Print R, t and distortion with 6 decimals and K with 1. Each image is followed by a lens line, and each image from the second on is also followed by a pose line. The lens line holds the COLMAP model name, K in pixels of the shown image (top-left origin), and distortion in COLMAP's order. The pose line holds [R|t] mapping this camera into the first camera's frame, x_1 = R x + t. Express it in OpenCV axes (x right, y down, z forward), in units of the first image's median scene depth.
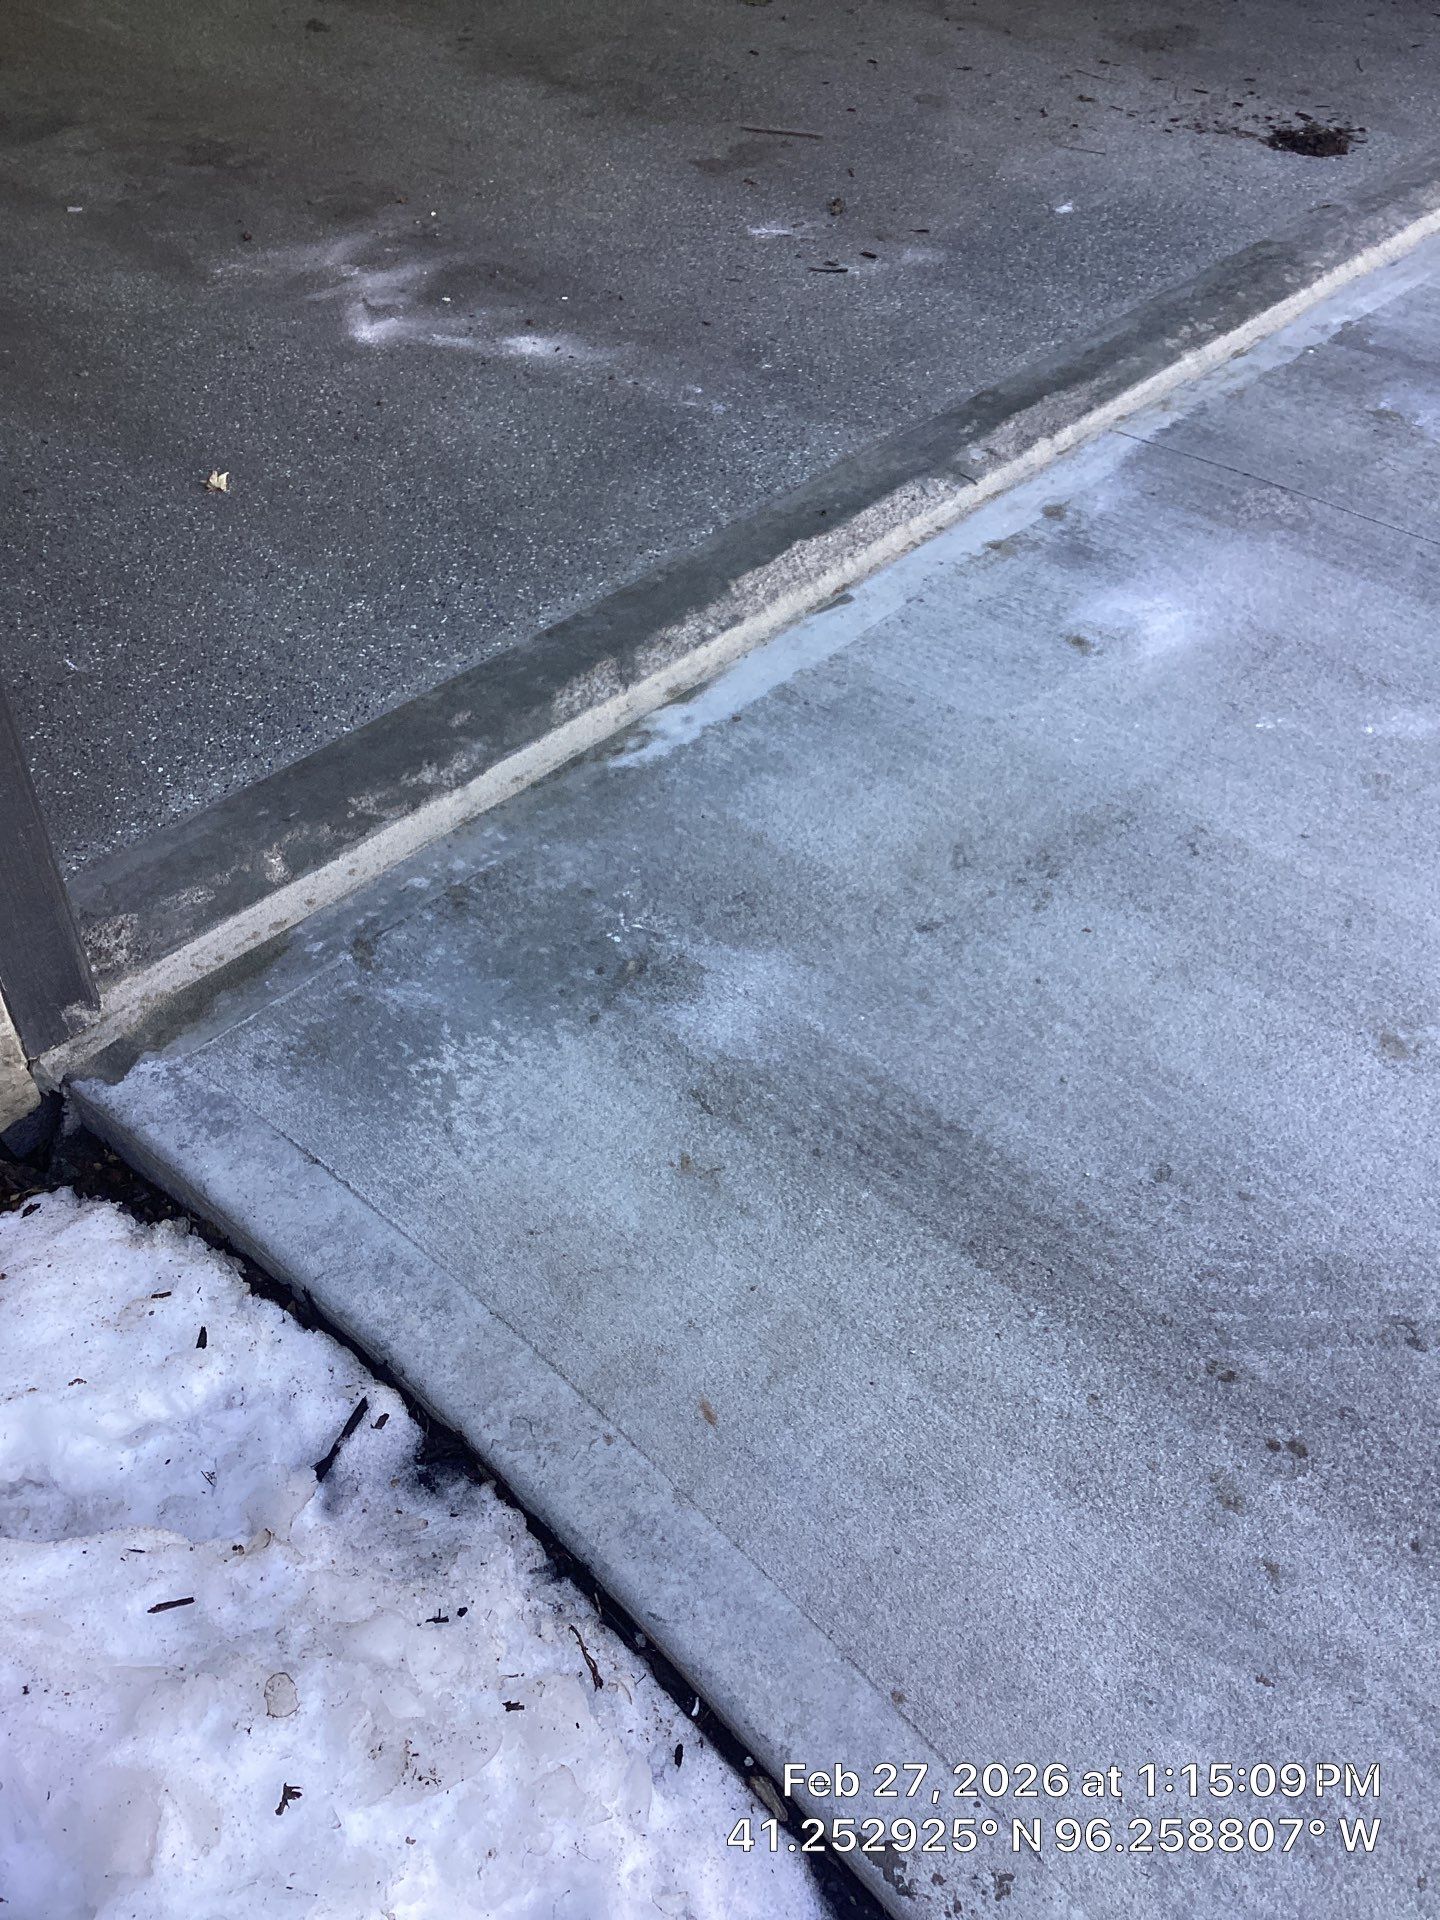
lens RADIAL K [[1724.2, 0, 714.9], [0, 1724.2, 967.1], [0, 0, 1]] dist [0.136630, -0.294736]
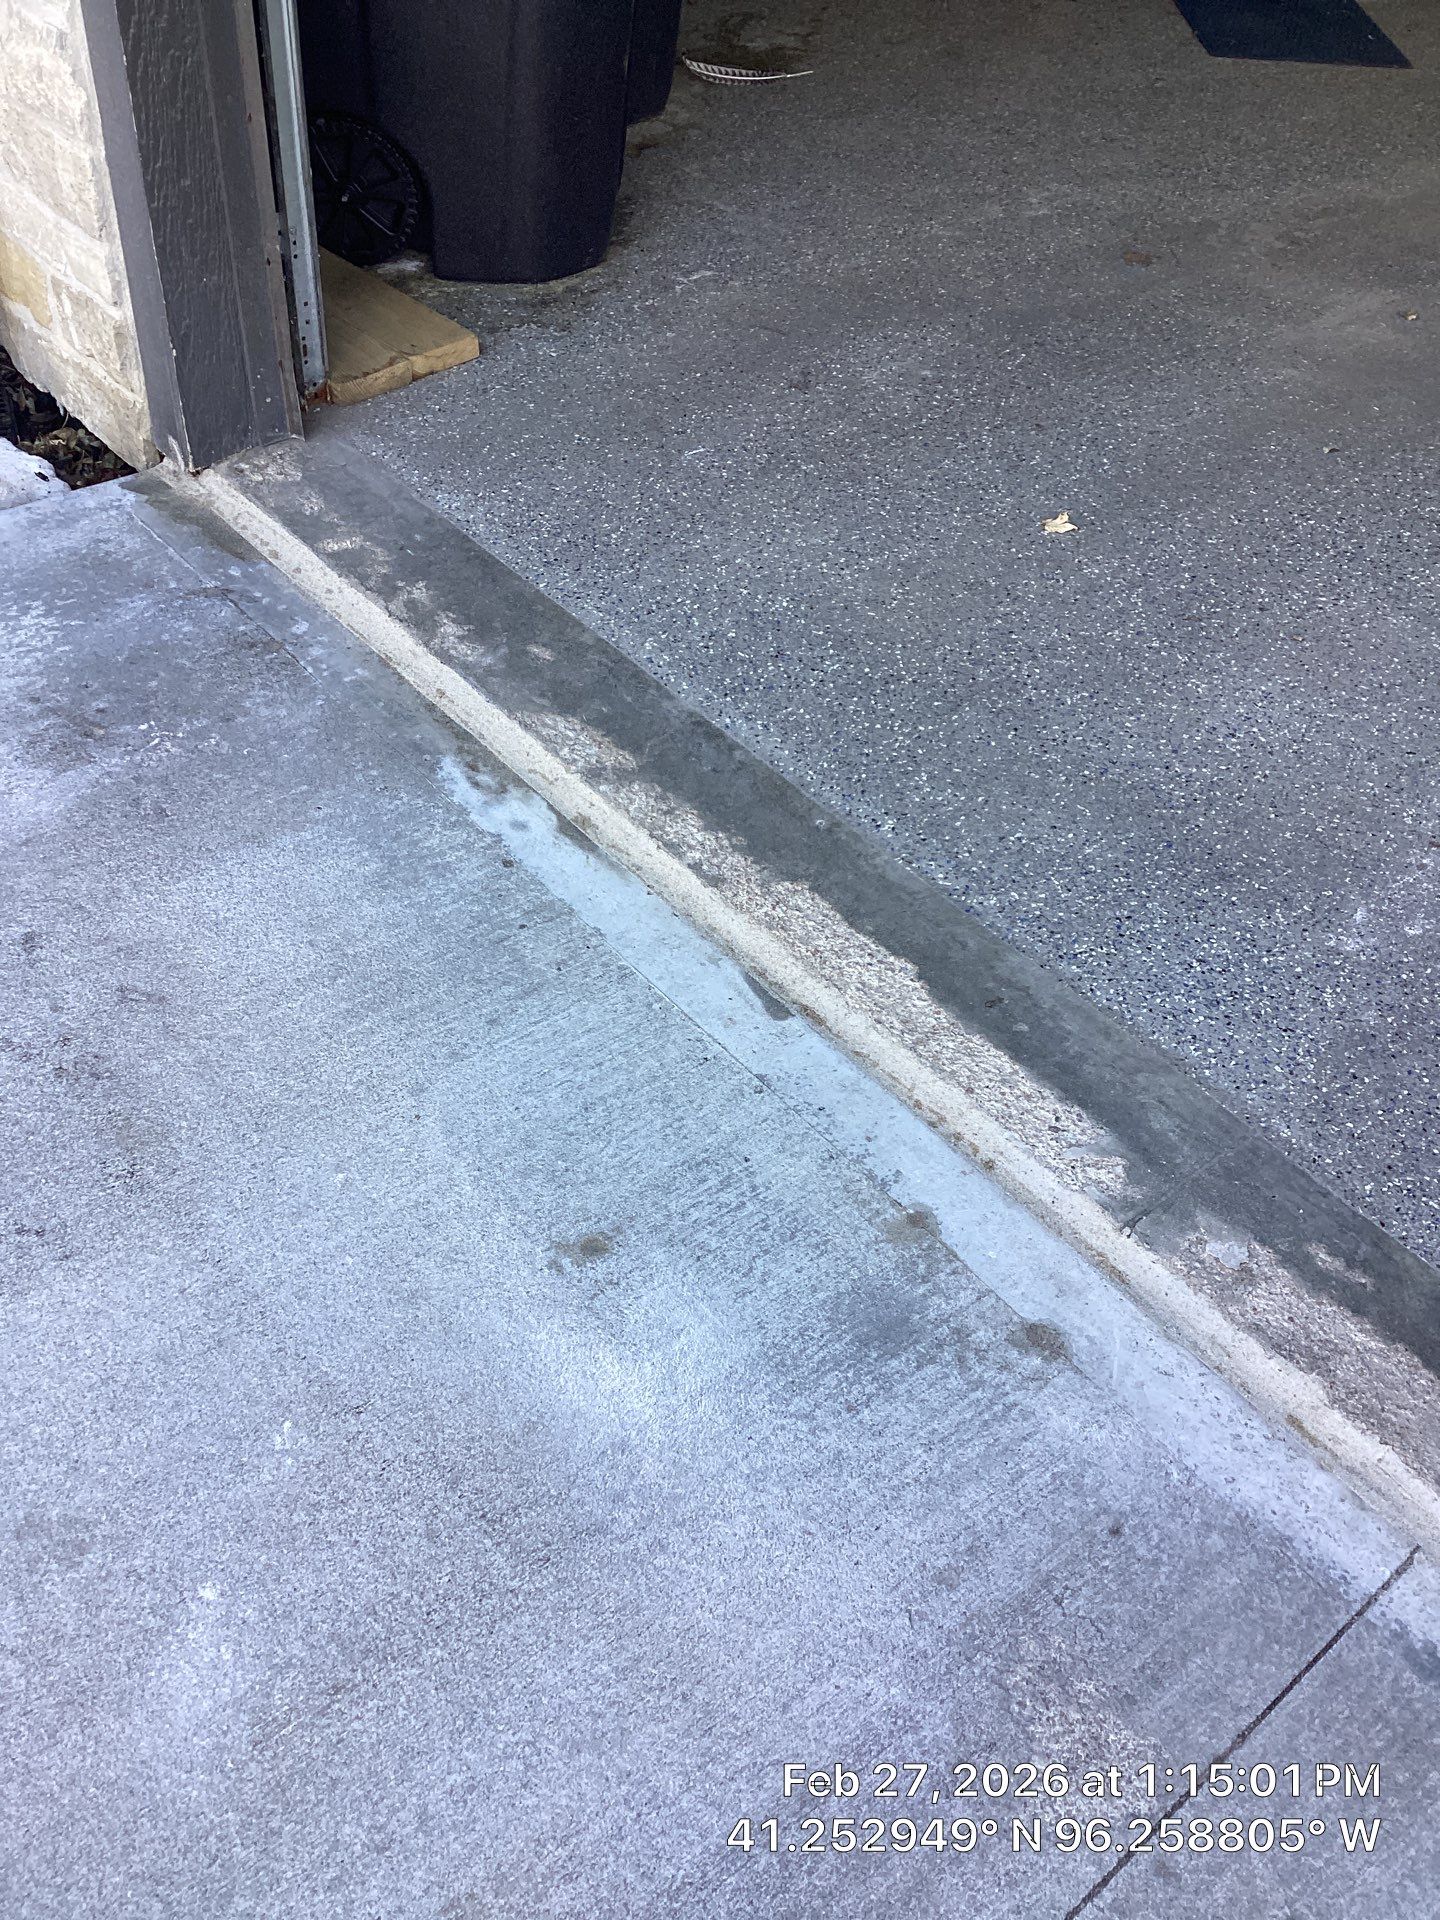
lens RADIAL K [[1724.2, 0, 714.9], [0, 1724.2, 967.1], [0, 0, 1]] dist [0.136630, -0.294736]
pose [[-0.140861, 0.678996, -0.720502, 0.633106], [-0.706133, 0.441192, 0.553828, -0.658889], [0.693927, 0.586783, 0.417315, 0.788931]]
